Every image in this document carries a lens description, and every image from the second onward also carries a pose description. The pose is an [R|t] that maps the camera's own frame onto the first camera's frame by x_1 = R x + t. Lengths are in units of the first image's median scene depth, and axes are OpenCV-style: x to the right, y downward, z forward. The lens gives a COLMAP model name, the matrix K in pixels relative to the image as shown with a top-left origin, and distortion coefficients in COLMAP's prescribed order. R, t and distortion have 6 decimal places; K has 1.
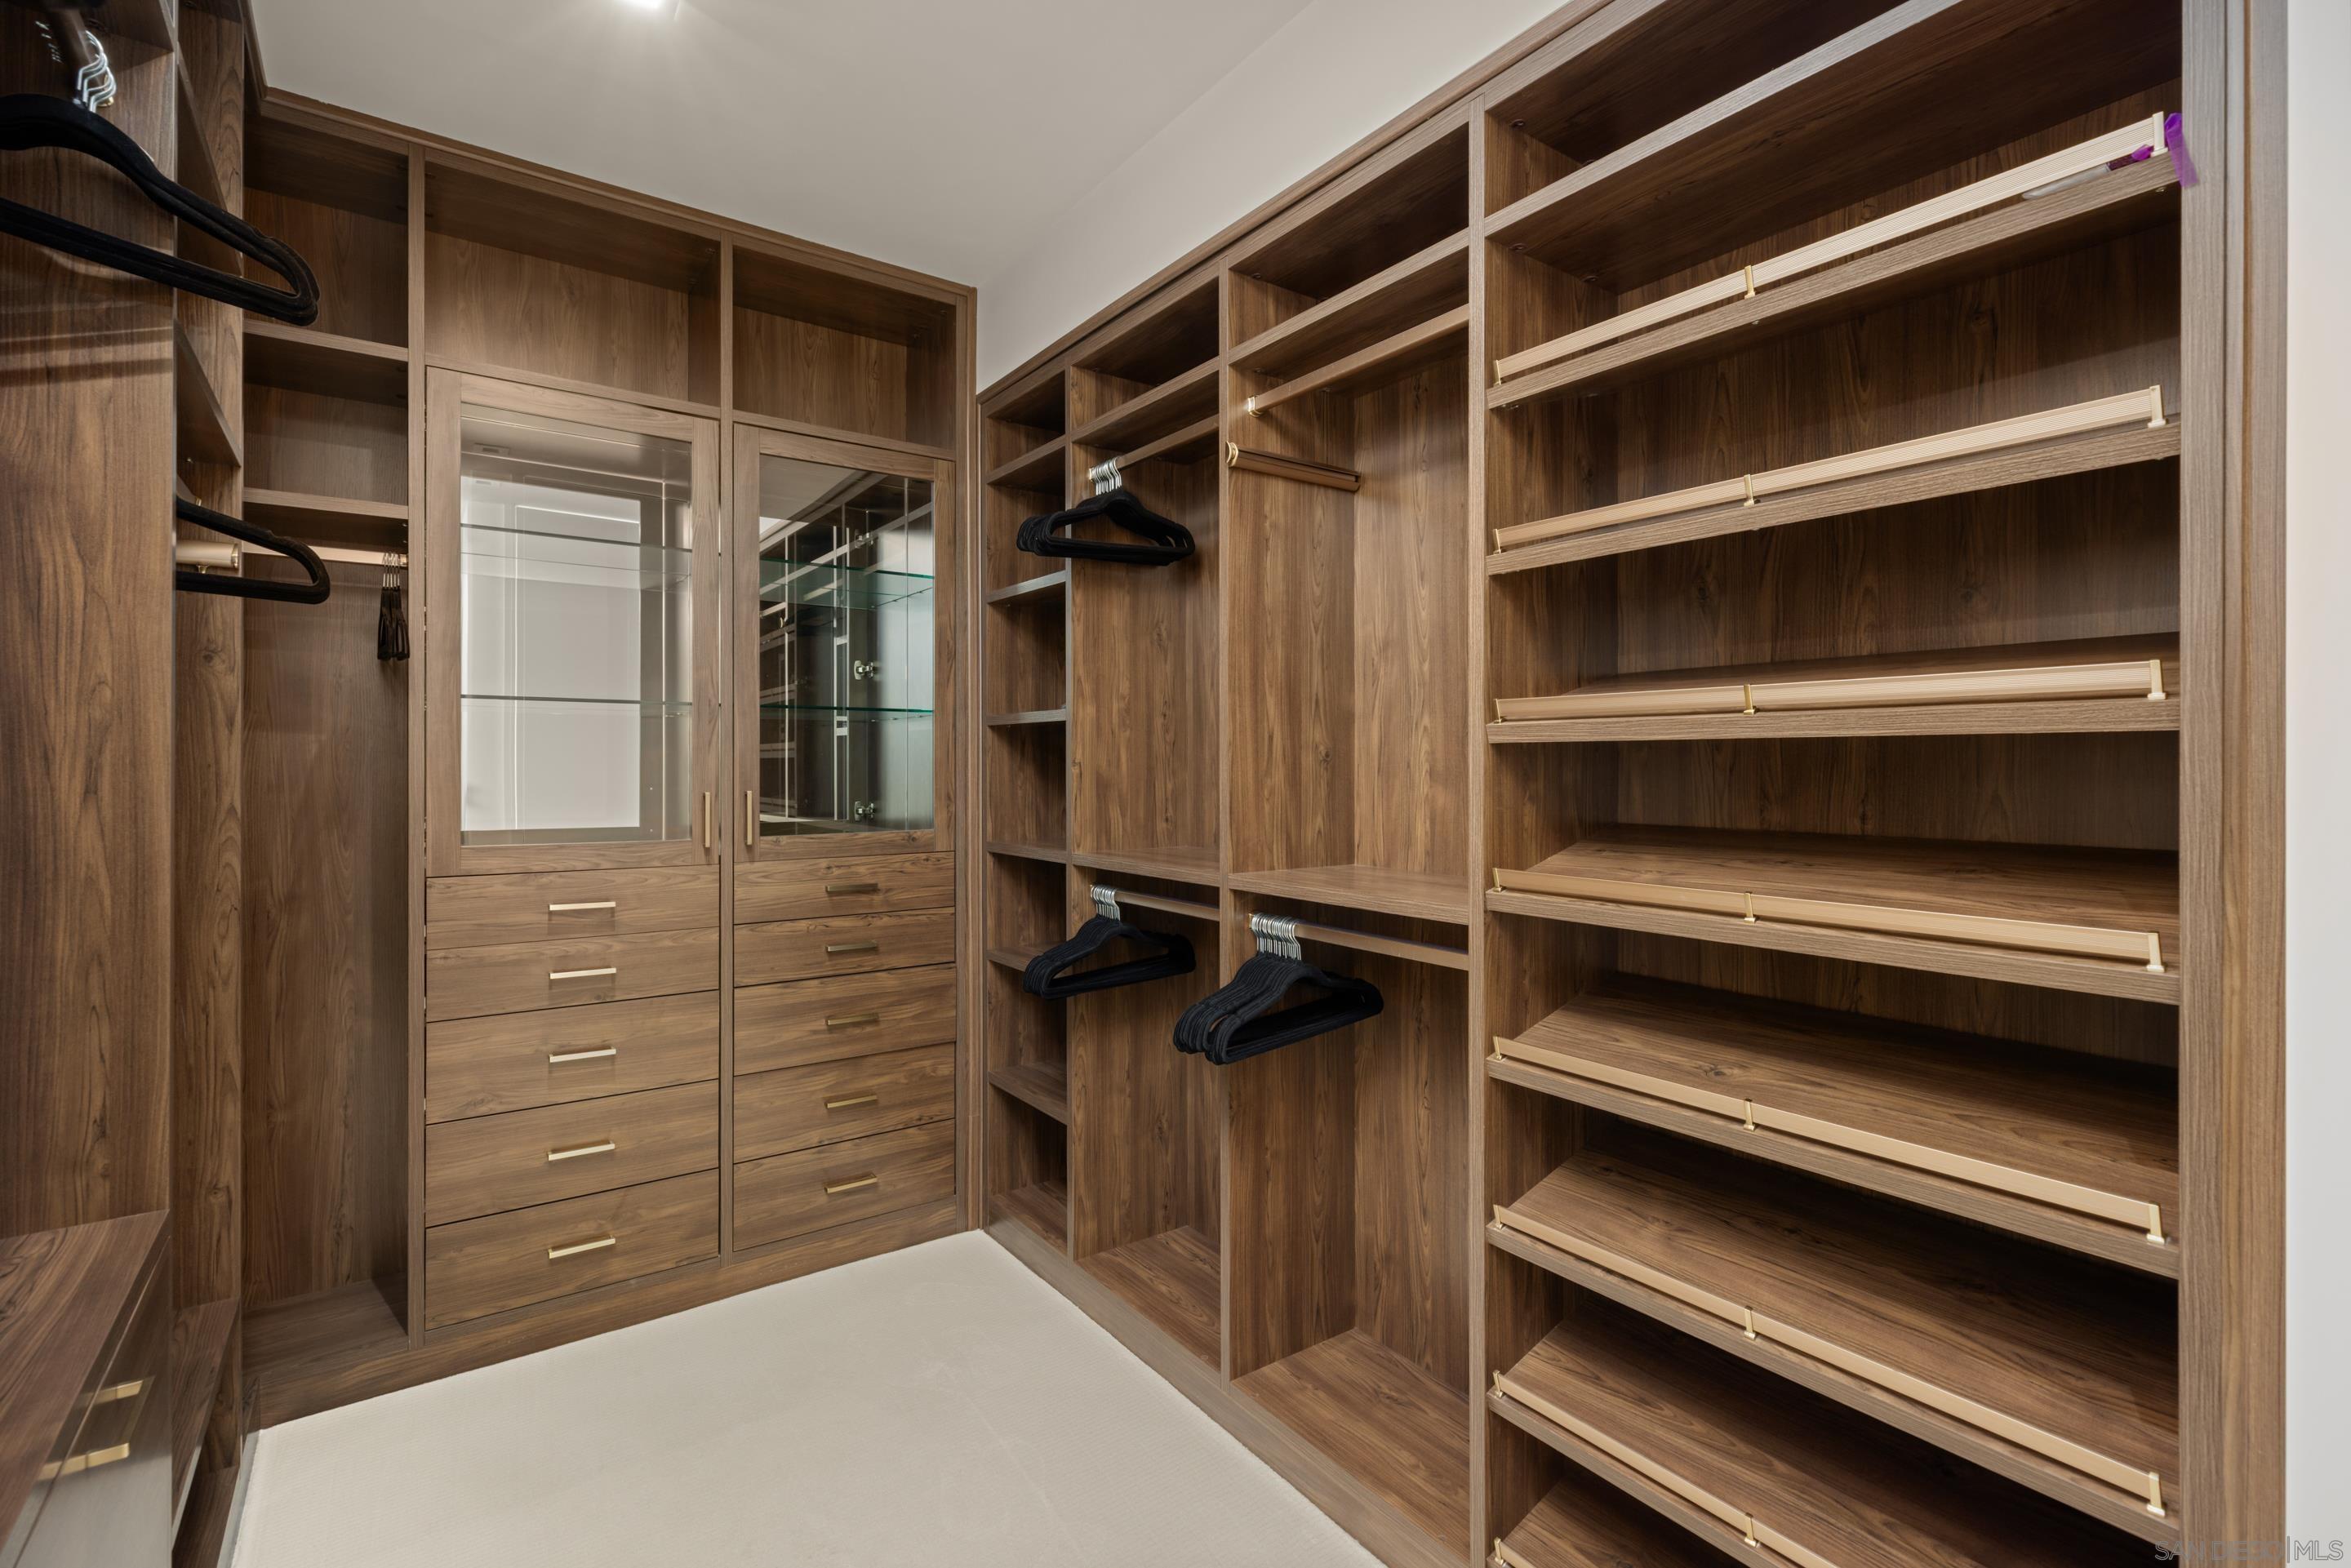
lens RADIAL K [[1056.5, 0, 1177.4], [0, 1056.5, 760.4], [0, 0, 1]] dist [0.000657, -0.000068]
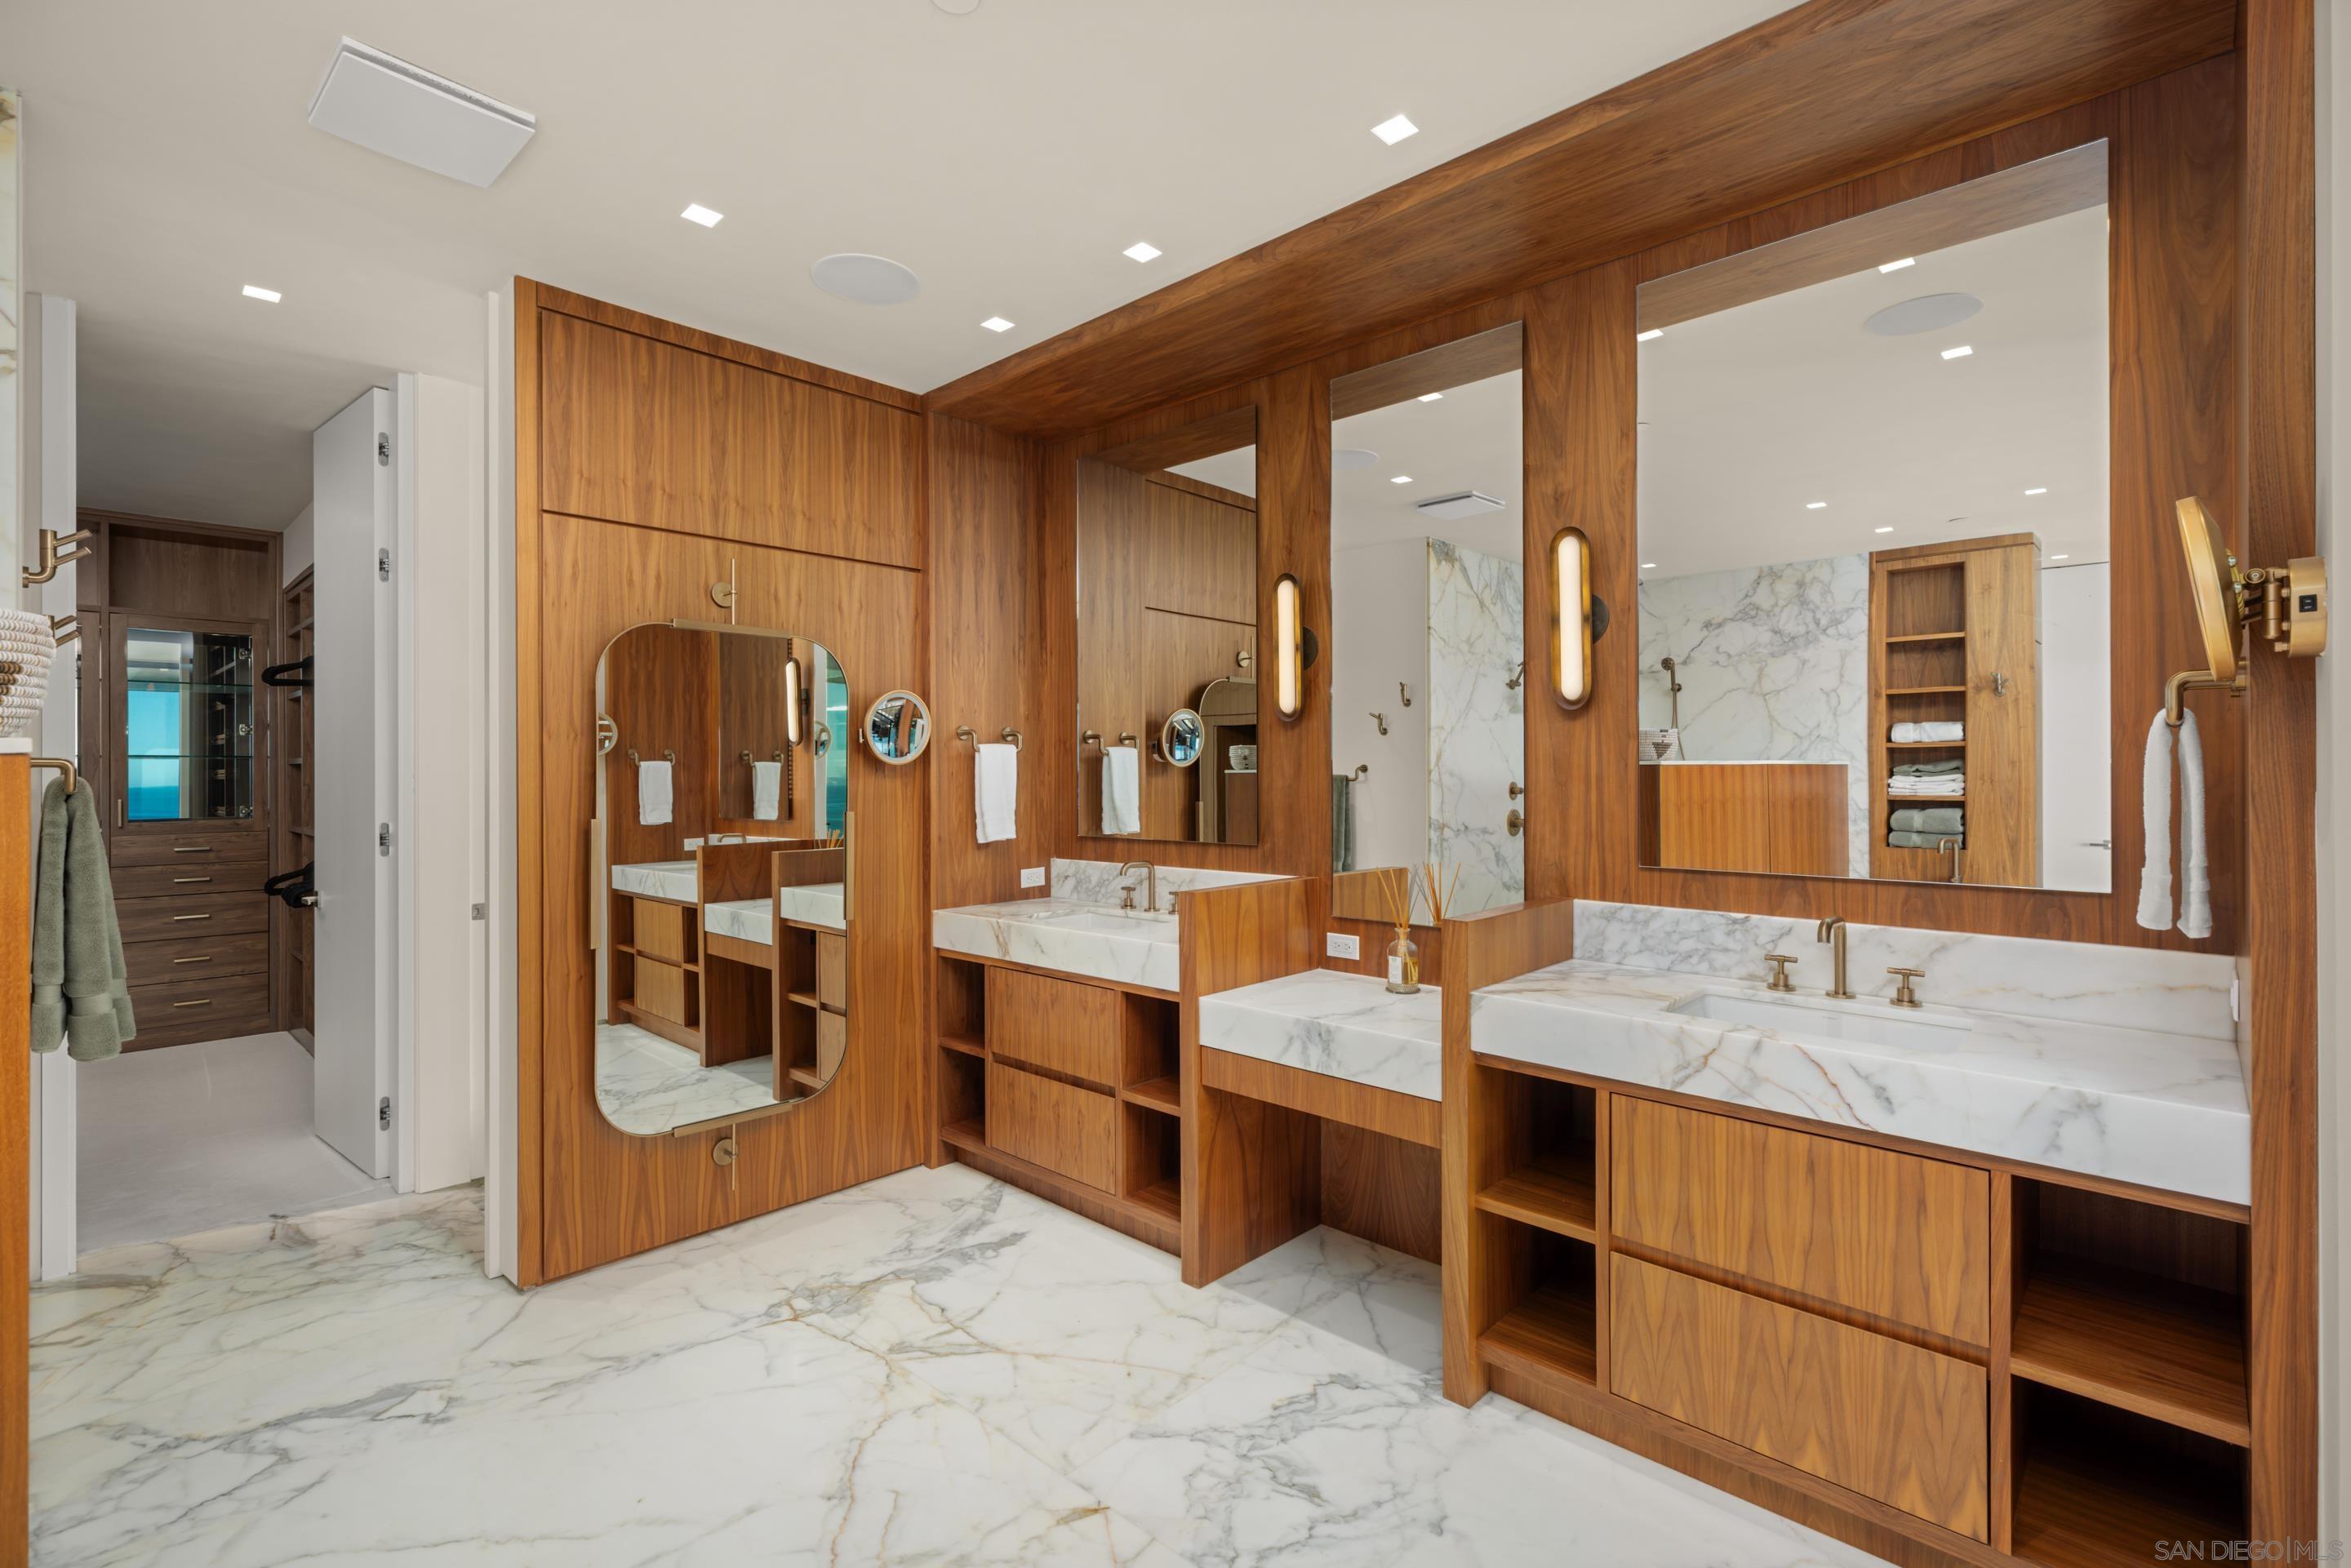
lens RADIAL K [[1056.5, 0, 1160.2], [0, 1056.5, 772.7], [0, 0, 1]] dist [0.000657, -0.000068]
pose [[0.985402, -0.007055, 0.170097, 1.064073], [0.007395, 0.999972, -0.001365, -0.003311], [-0.170083, 0.002603, 0.985426, -1.156628]]
